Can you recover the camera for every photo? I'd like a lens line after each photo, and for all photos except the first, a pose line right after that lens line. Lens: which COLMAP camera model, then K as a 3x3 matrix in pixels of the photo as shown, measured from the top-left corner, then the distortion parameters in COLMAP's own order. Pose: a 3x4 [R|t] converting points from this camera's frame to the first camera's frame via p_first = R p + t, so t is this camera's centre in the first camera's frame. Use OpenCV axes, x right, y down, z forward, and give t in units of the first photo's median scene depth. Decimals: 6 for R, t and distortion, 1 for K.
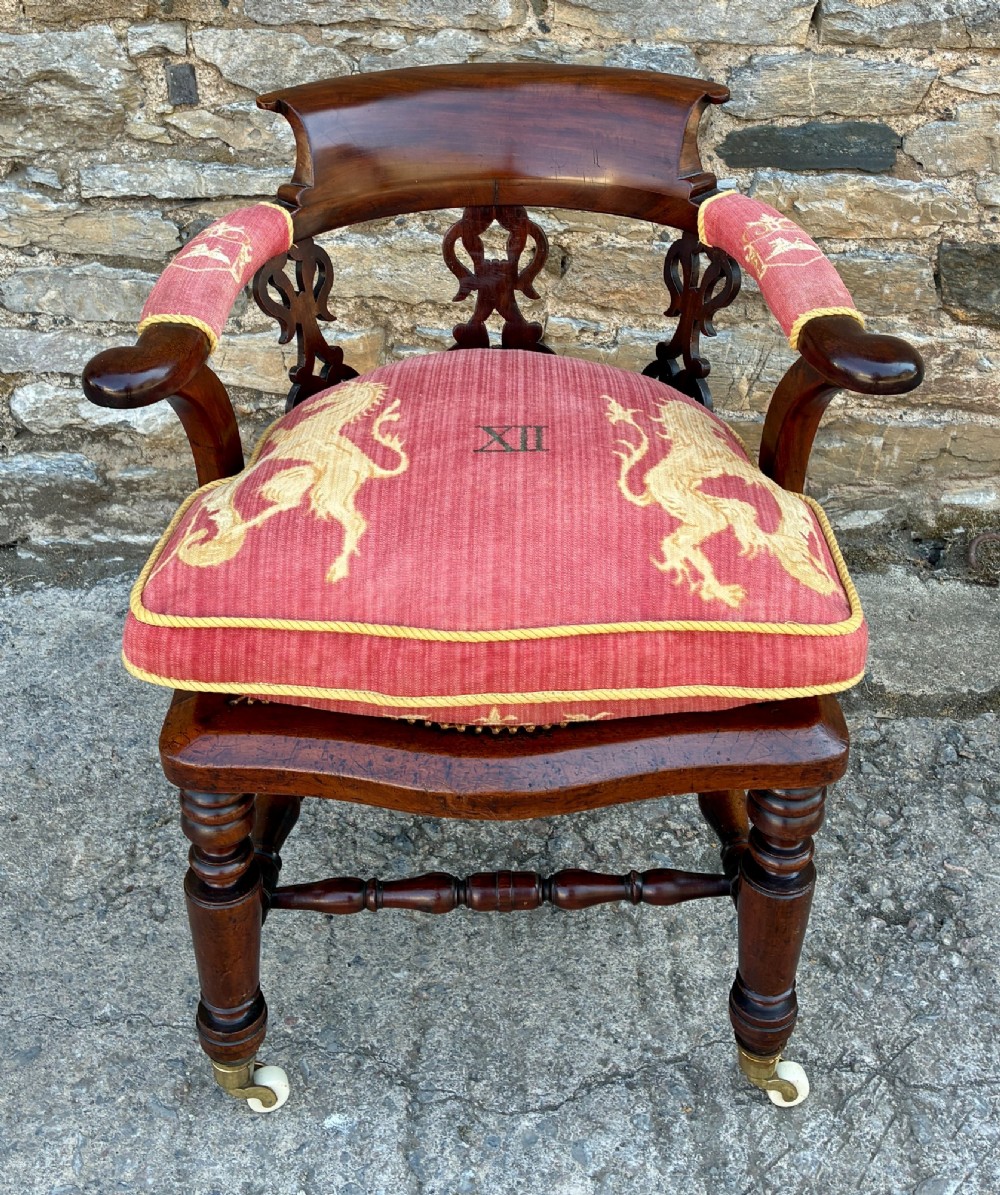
lens RADIAL K [[1433.5, 0, 508.6], [0, 1433.5, 363.1], [0, 0, 1]] dist [0.023715, 0.000453]
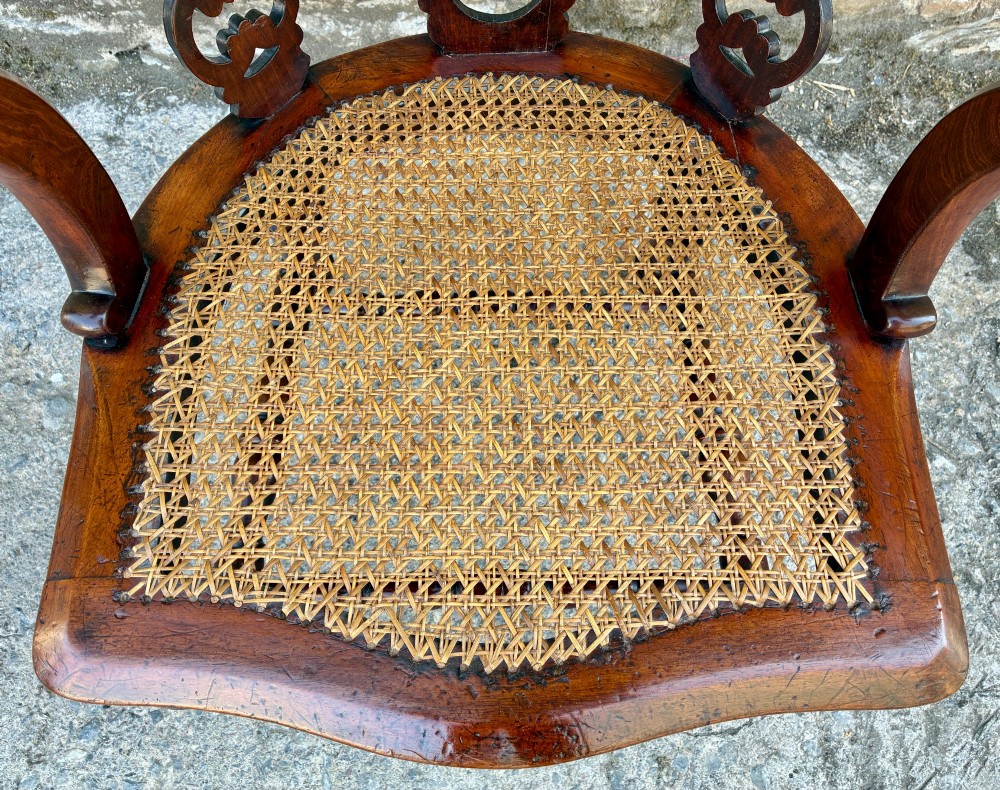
lens RADIAL K [[799.4, 0, 491.4], [0, 799.4, 389.5], [0, 0, 1]] dist [0.117144, -0.165057]
pose [[0.999854, 0.013946, 0.009823, -0.140521], [-0.016946, 0.746097, 0.665622, -0.094320], [0.001954, -0.665691, 0.746225, 0.574391]]
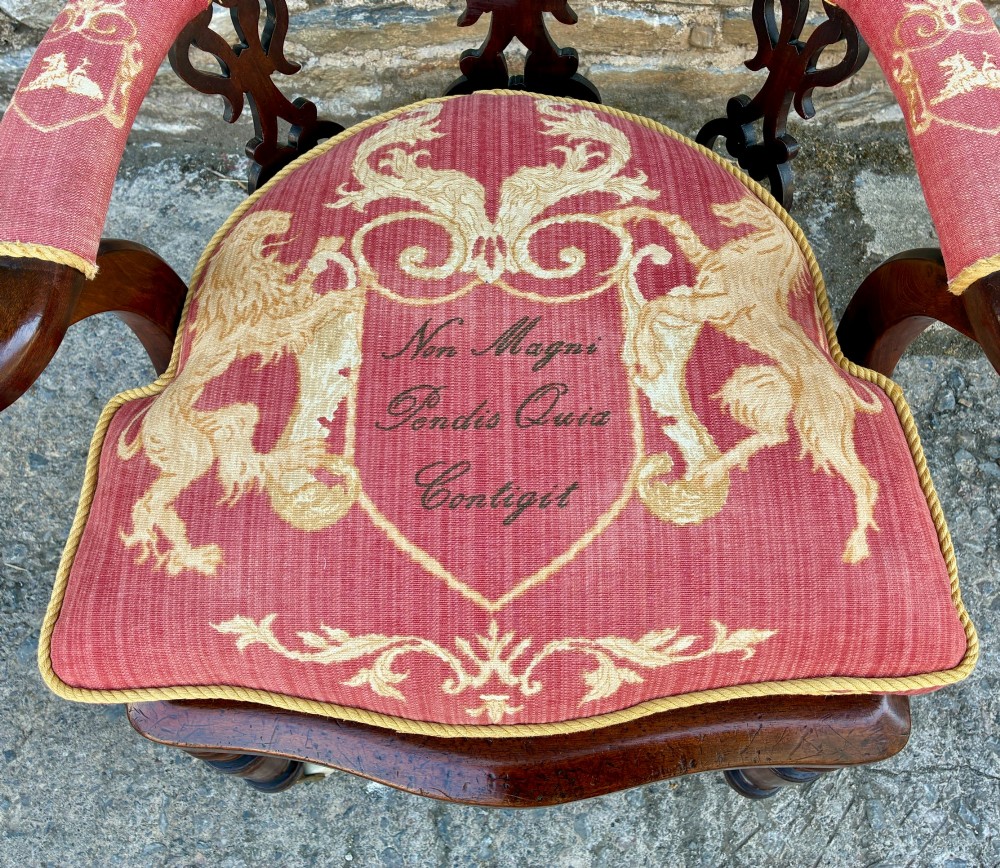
lens RADIAL K [[979.4, 0, 510.0], [0, 979.4, 382.8], [0, 0, 1]] dist [0.036385, -0.035355]
pose [[0.999337, 0.020303, -0.030229, 0.006438], [0.001378, 0.808459, 0.588551, -0.180146], [0.036389, -0.588202, 0.807895, 0.445892]]
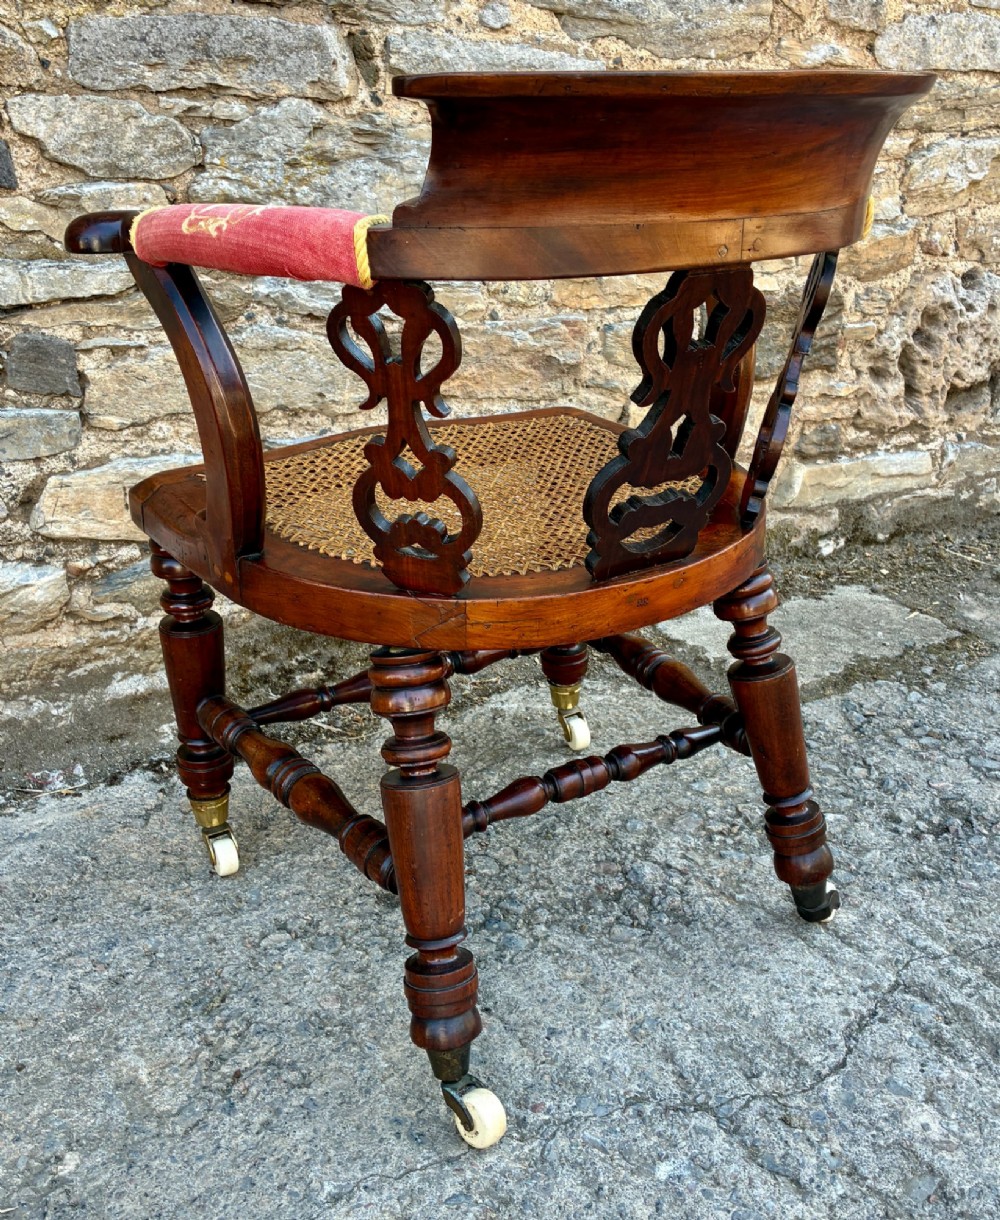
lens RADIAL K [[1287.1, 0, 526.7], [0, 1287.1, 550.5], [0, 0, 1]] dist [0.009418, 0.044206]
pose [[0.852029, -0.168446, 0.495653, -0.421684], [0.220027, 0.974356, -0.047095, 0.147380], [-0.475010, 0.149184, 0.867243, 0.252897]]
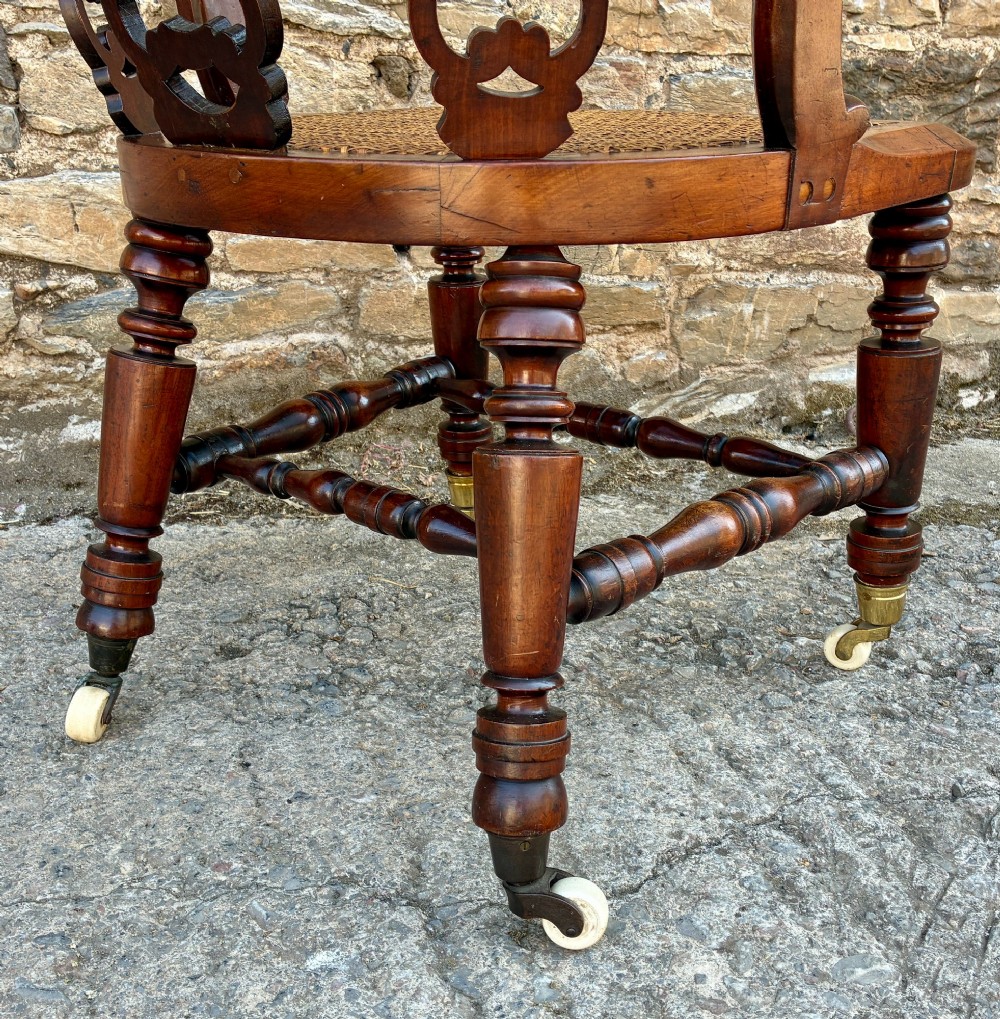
lens RADIAL K [[1199.8, 0, 521.2], [0, 1199.8, 592.1], [0, 0, 1]] dist [0.013523, 0.011083]
pose [[0.965159, -0.099074, 0.242182, -0.121808], [0.110295, 0.993345, -0.033190, 0.317281], [-0.237282, 0.058745, 0.969663, 0.360049]]
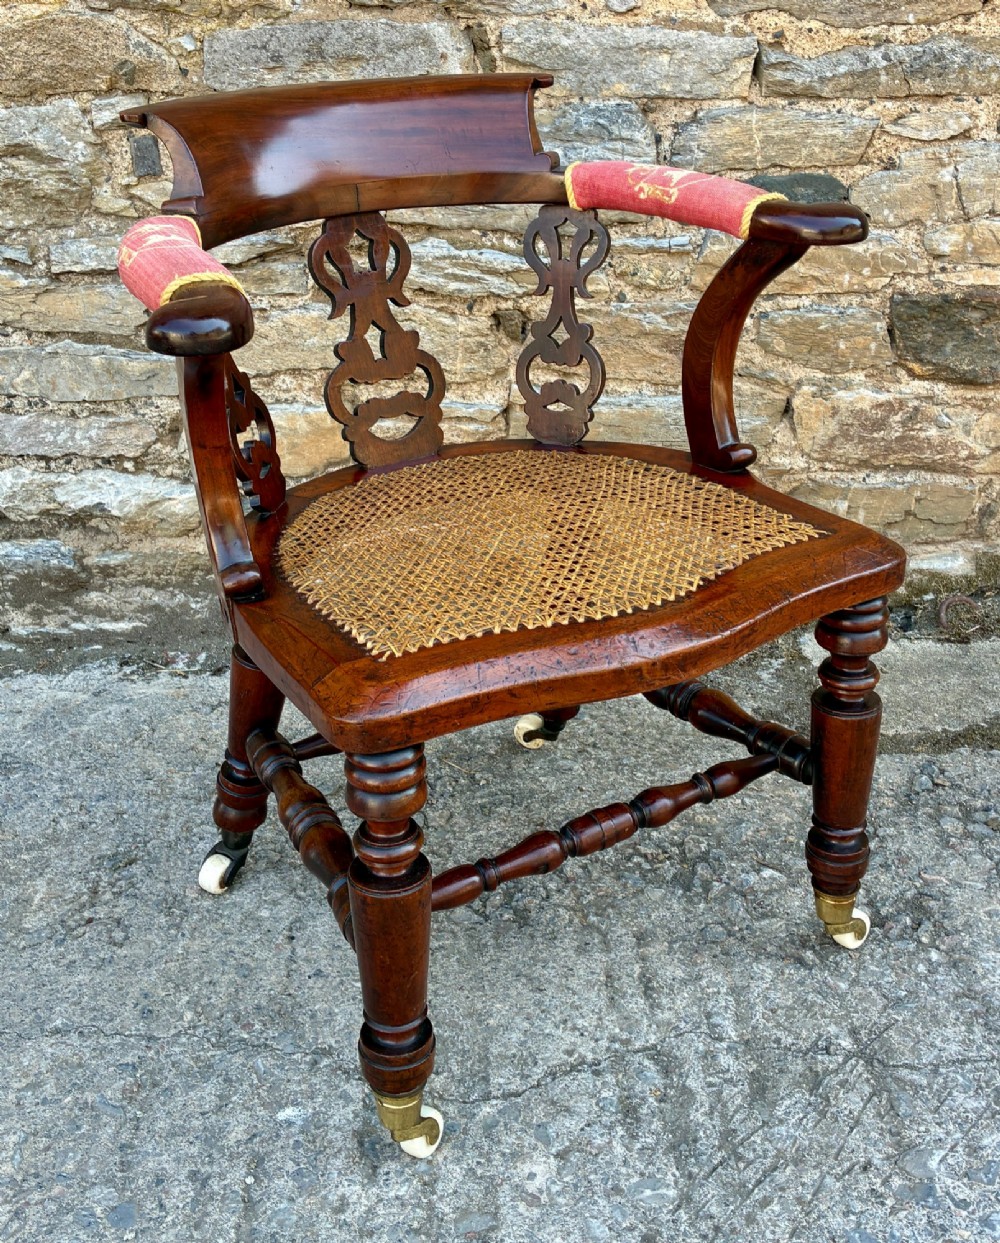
lens RADIAL K [[1353.7, 0, 502.3], [0, 1353.7, 520.9], [0, 0, 1]] dist [0.003485, 0.055226]
pose [[0.999440, -0.031004, -0.012549, 0.037050], [0.029924, 0.996455, -0.078629, 0.170283], [0.014942, 0.078210, 0.996825, 0.058790]]
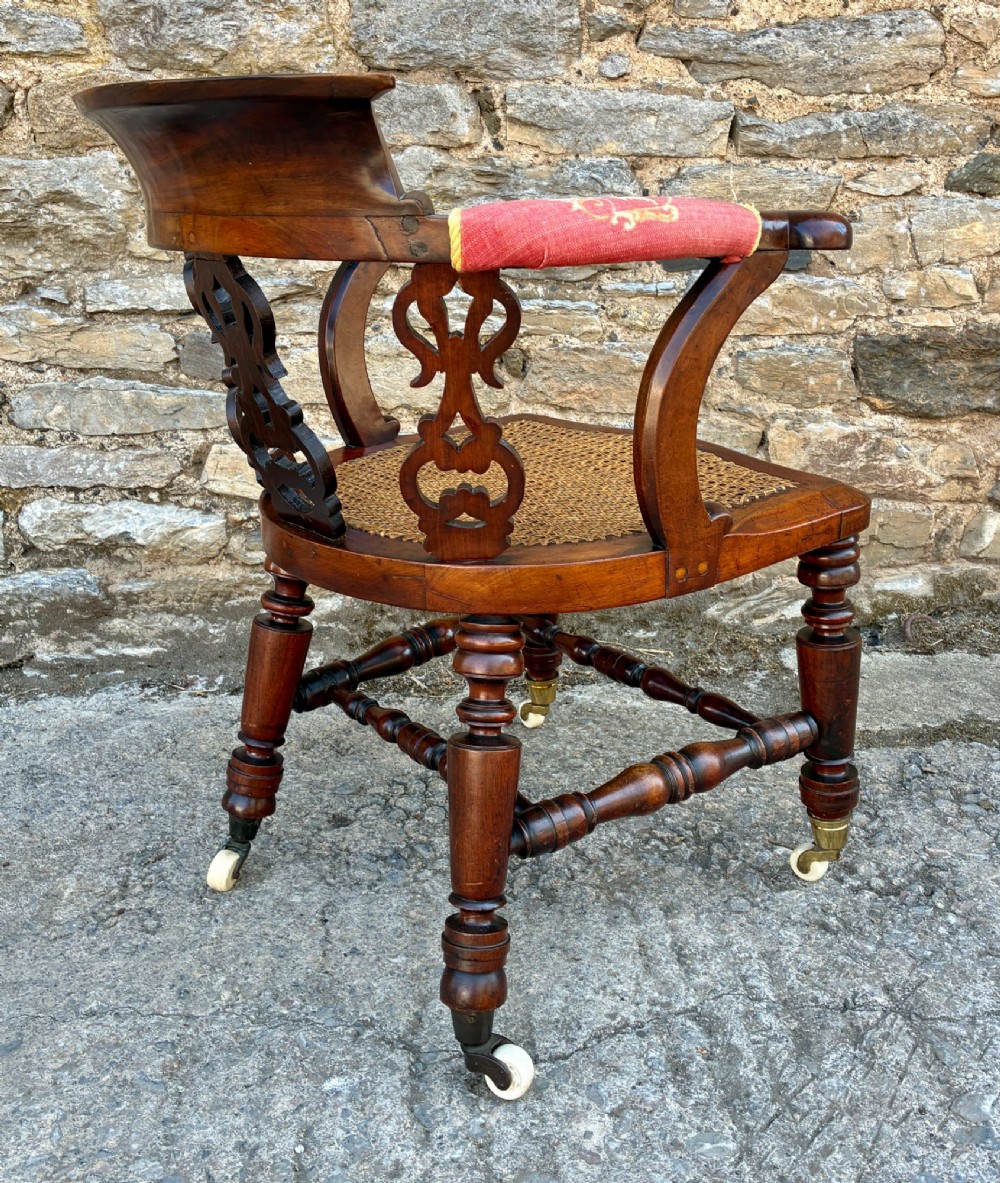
lens RADIAL K [[1184.7, 0, 507.3], [0, 1184.7, 523.3], [0, 0, 1]] dist [0.010776, 0.025579]
pose [[0.998414, -0.038953, 0.040638, -0.020012], [0.045284, 0.984610, -0.168796, 0.245890], [-0.033438, 0.170369, 0.984813, 0.135764]]
